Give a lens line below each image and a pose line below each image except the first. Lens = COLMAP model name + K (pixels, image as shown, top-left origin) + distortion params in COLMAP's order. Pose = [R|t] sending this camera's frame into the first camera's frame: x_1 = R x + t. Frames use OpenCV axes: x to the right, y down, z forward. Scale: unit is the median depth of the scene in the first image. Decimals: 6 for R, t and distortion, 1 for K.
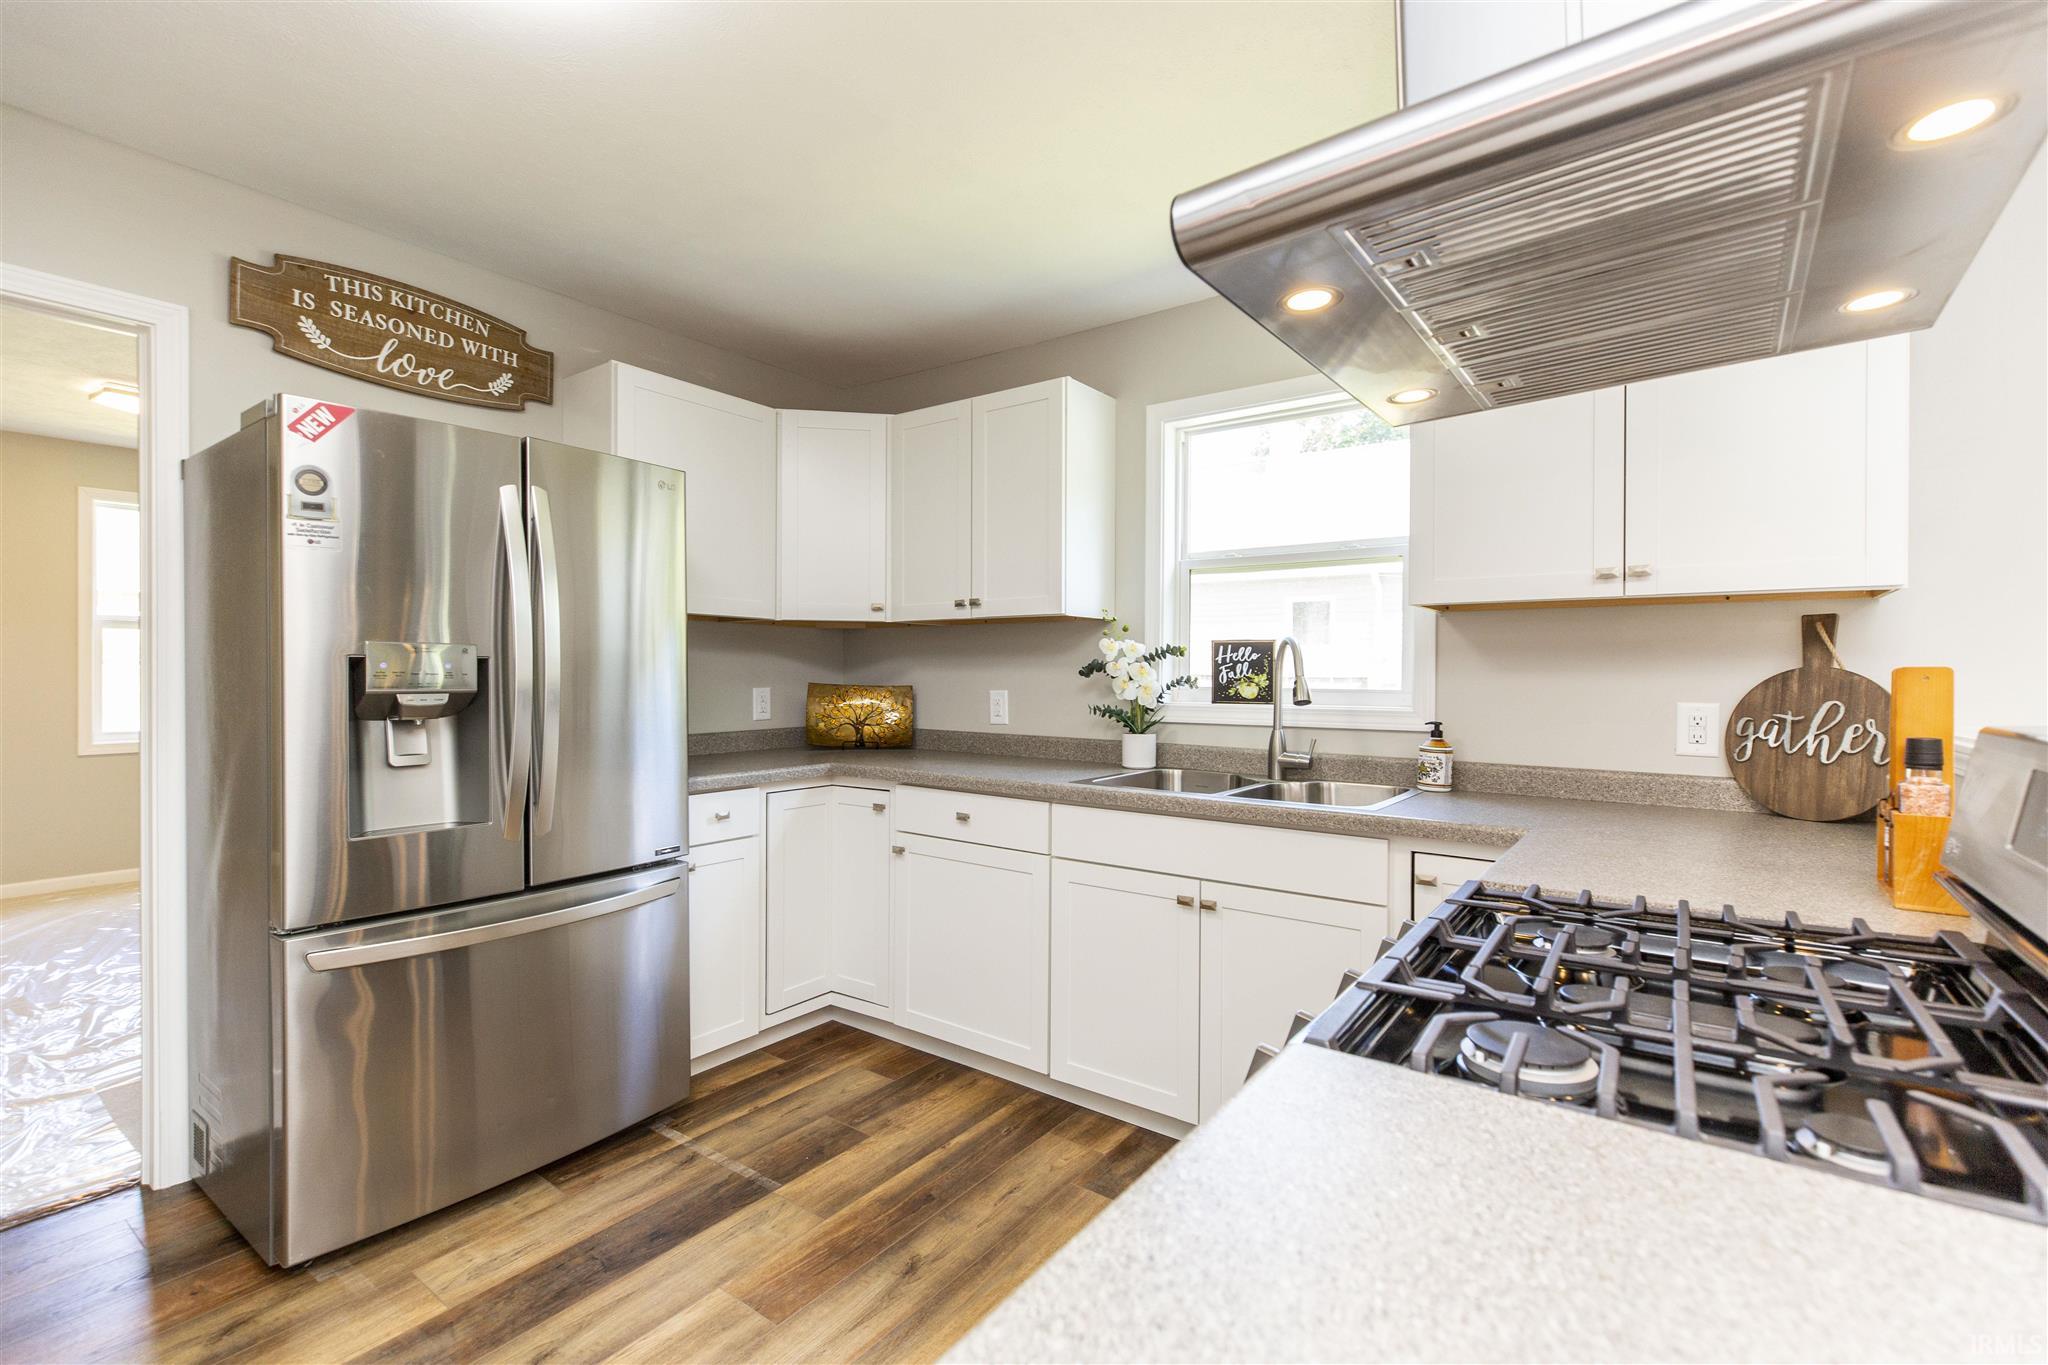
lens RADIAL K [[930.5, 0, 1024.0], [0, 930.5, 682.5], [0, 0, 1]] dist [0.000478, -0.000013]
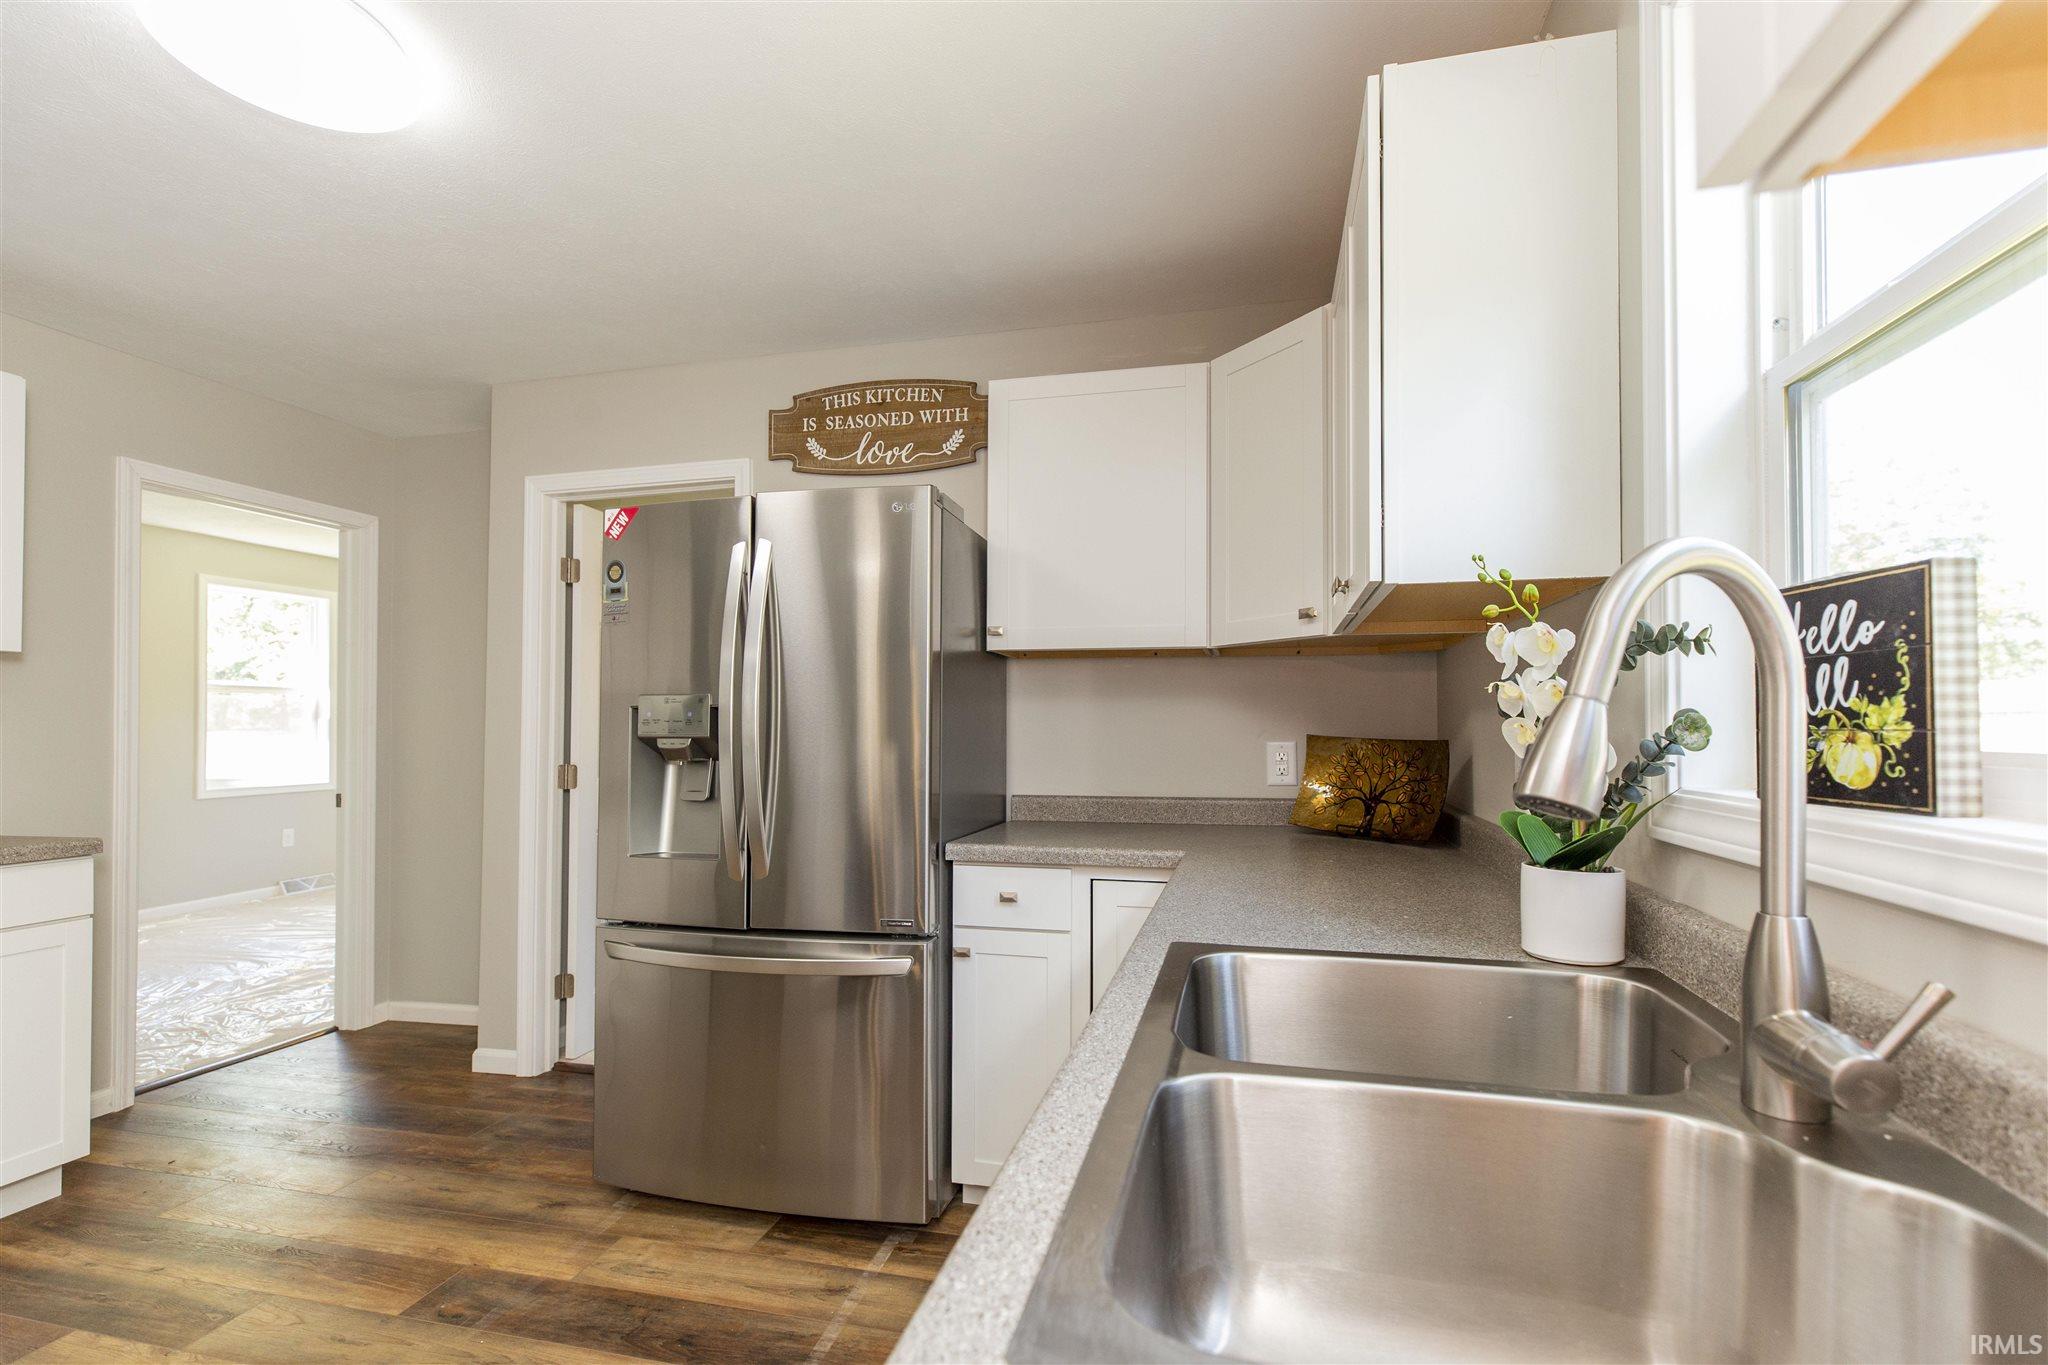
lens RADIAL K [[926.9, 0, 1023.6], [0, 926.9, 715.2], [0, 0, 1]] dist [-0.000934, -0.000100]
pose [[0.373698, -0.017250, -0.927390, 0.454879], [-0.007314, 0.999741, -0.021543, 0.003628], [0.927522, 0.014833, 0.373475, 0.761985]]
